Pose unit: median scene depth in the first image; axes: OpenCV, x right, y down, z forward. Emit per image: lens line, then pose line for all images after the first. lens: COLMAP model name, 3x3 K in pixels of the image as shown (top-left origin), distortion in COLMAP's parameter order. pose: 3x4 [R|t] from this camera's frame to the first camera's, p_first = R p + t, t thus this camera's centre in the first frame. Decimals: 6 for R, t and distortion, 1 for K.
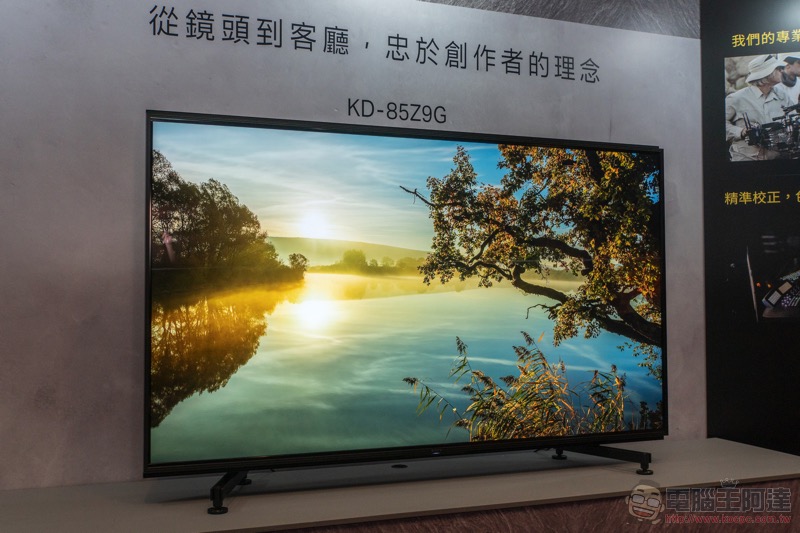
lens RADIAL K [[860.9, 0, 412.5], [0, 860.9, 265.2], [0, 0, 1]] dist [-0.011553, 0.000000]
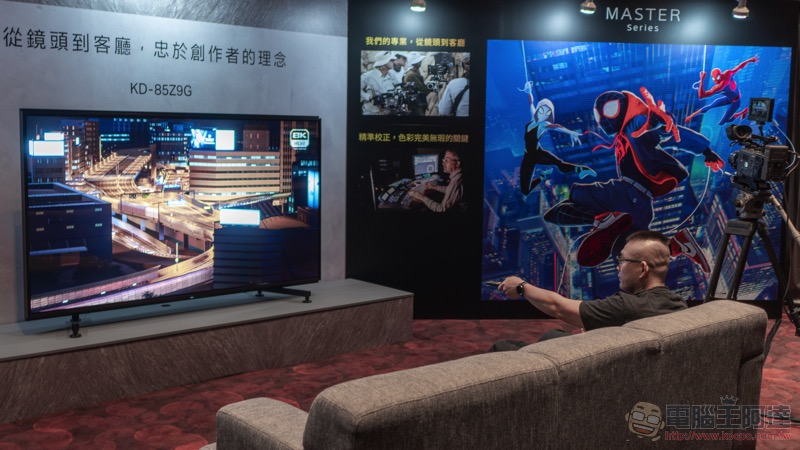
lens RADIAL K [[866.8, 0, 421.5], [0, 866.8, 197.3], [0, 0, 1]] dist [-0.004256, 0.000000]
pose [[0.930905, -0.011403, 0.365084, -0.156149], [-0.032790, 0.992868, 0.114620, -0.178013], [-0.363787, -0.118671, 0.923892, -0.687054]]
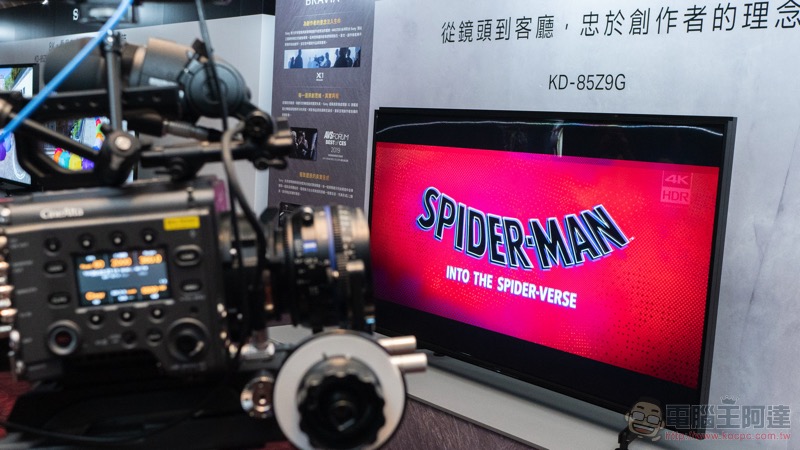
lens RADIAL K [[866.8, 0, 408.2], [0, 866.8, 233.0], [0, 0, 1]] dist [-0.004256, 0.000000]
pose [[0.350726, 0.134485, -0.926771, 0.969384], [-0.016694, 0.990375, 0.137397, -0.133163], [0.936329, -0.032717, 0.349595, 0.370215]]
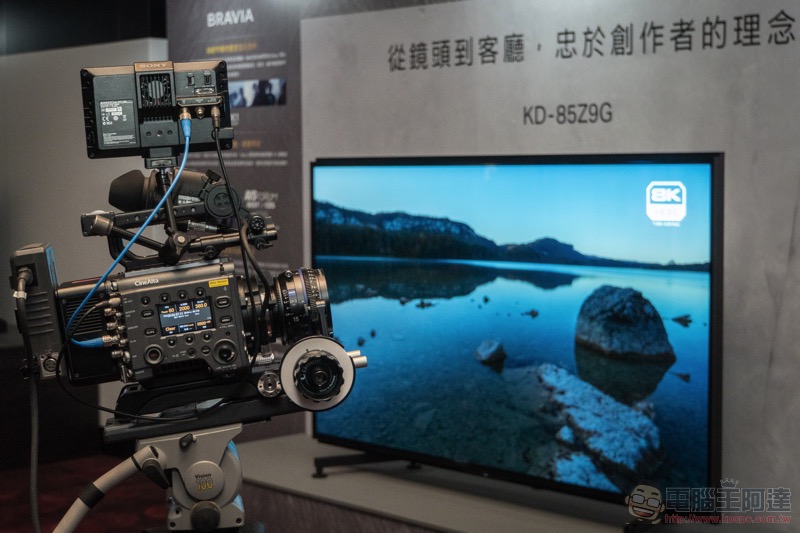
lens RADIAL K [[1448.2, 0, 403.3], [0, 1448.2, 268.2], [0, 0, 1]] dist [-0.008525, 0.000000]
pose [[0.379946, 0.067351, -0.922553, 1.344488], [0.048890, 0.994490, 0.092738, -0.164505], [0.923716, -0.080339, 0.374560, 0.236758]]
